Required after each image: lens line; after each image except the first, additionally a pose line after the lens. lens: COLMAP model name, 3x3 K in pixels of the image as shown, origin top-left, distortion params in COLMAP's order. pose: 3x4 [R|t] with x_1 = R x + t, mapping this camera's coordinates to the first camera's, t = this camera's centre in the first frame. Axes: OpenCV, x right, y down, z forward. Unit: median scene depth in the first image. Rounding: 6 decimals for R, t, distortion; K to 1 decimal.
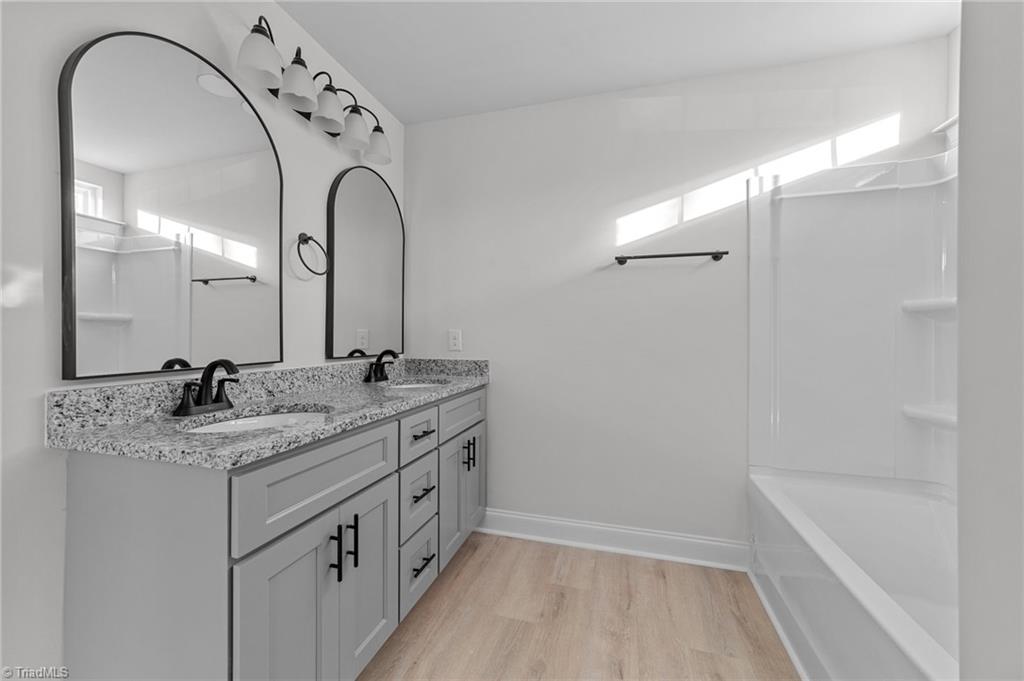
lens RADIAL K [[391.5, 0, 520.3], [0, 391.5, 338.6], [0, 0, 1]] dist [0.013757, 0.000901]
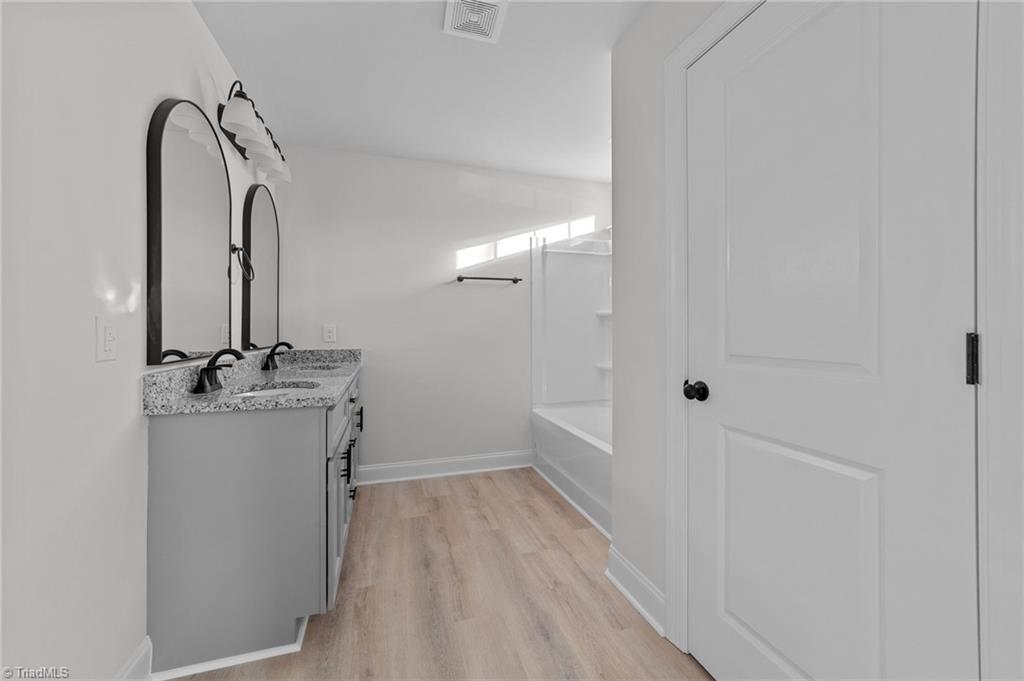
lens RADIAL K [[391.5, 0, 510.2], [0, 391.5, 332.6], [0, 0, 1]] dist [0.013757, 0.000901]
pose [[0.842670, -0.009602, 0.538344, -0.419922], [0.007183, 0.999952, 0.006591, -0.003489], [-0.538382, -0.001687, 0.842699, -0.388674]]
